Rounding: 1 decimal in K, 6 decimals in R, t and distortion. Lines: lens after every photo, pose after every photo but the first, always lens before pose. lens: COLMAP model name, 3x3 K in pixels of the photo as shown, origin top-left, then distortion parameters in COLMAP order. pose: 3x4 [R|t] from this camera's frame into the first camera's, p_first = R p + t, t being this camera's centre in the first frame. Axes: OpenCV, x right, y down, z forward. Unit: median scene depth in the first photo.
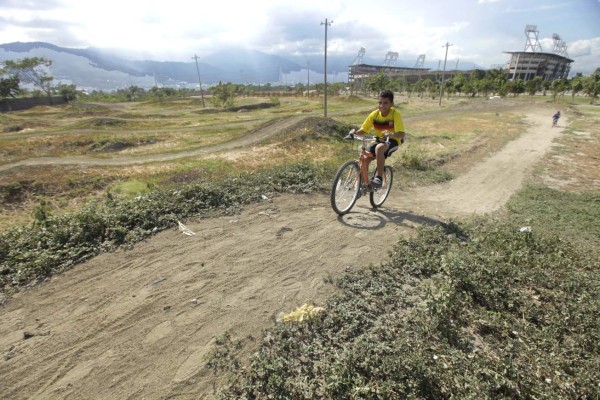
lens RADIAL K [[272.0, 0, 301.9], [0, 272.0, 199.9], [0, 0, 1]] dist [-0.044637, 0.013292]
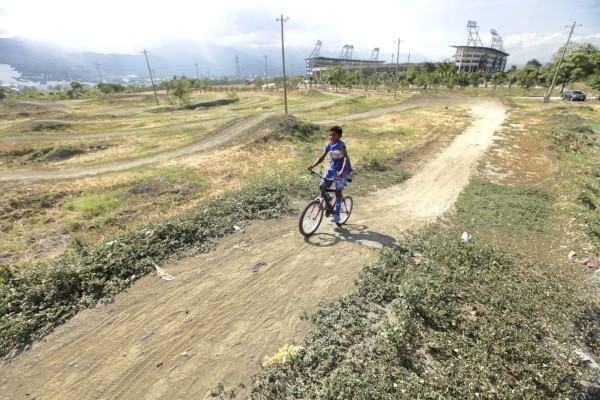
lens RADIAL K [[272.0, 0, 301.9], [0, 272.0, 199.9], [0, 0, 1]] dist [-0.044637, 0.013292]
pose [[0.990242, -0.062179, 0.124715, -0.015102], [0.059591, 0.997925, 0.024387, -0.147414], [-0.125972, -0.016717, 0.991893, -0.074893]]
